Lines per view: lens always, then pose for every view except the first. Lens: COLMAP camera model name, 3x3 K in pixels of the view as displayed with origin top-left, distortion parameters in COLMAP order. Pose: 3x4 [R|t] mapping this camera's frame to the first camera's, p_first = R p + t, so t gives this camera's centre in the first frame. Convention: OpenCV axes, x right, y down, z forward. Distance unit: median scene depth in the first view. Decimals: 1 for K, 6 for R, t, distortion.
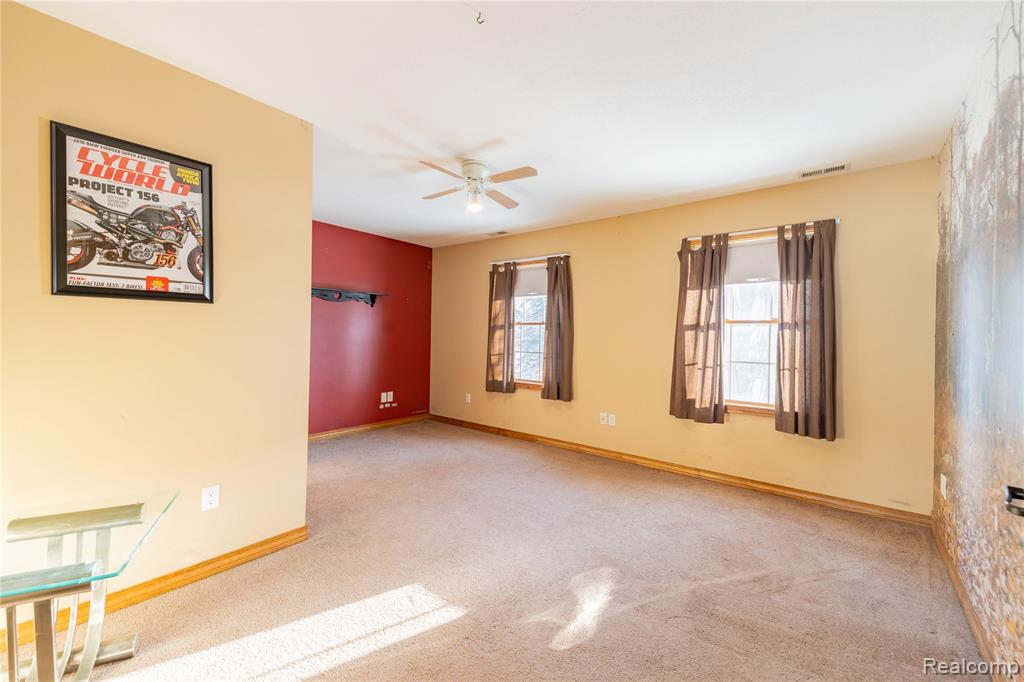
lens RADIAL K [[414.2, 0, 512.0], [0, 414.2, 341.0], [0, 0, 1]] dist [0.028628, -0.011288]
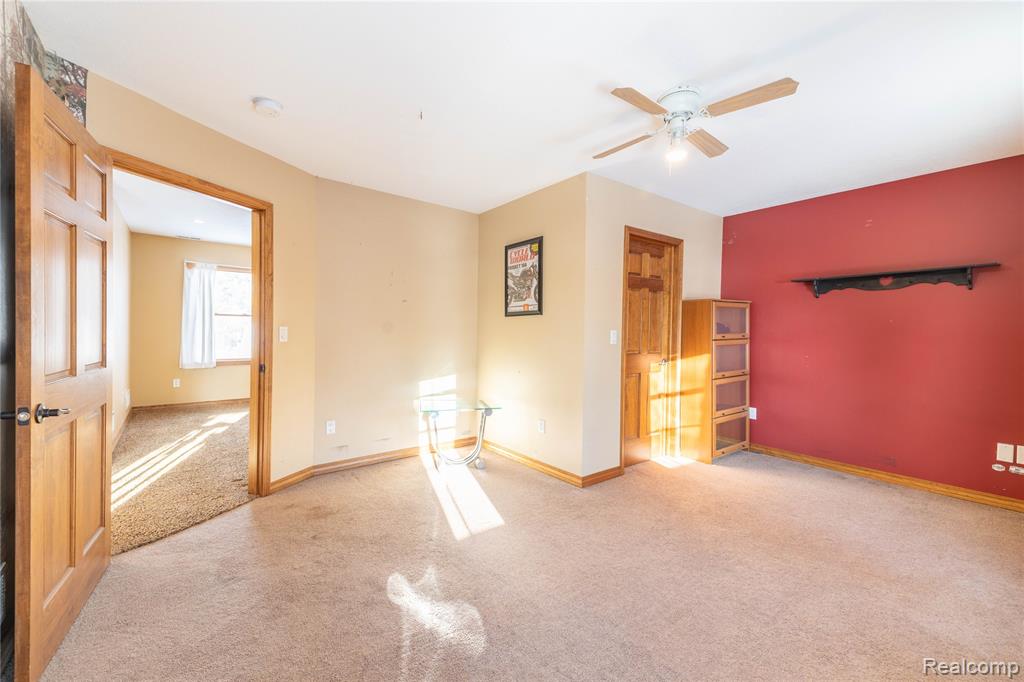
lens RADIAL K [[406.2, 0, 512.0], [0, 406.2, 341.0], [0, 0, 1]] dist [0.029861, 0.000153]
pose [[-0.226335, 0.002799, -0.974046, 1.060866], [-0.027397, 0.999582, 0.009239, 0.006703], [0.973664, 0.028777, -0.226163, 1.392329]]
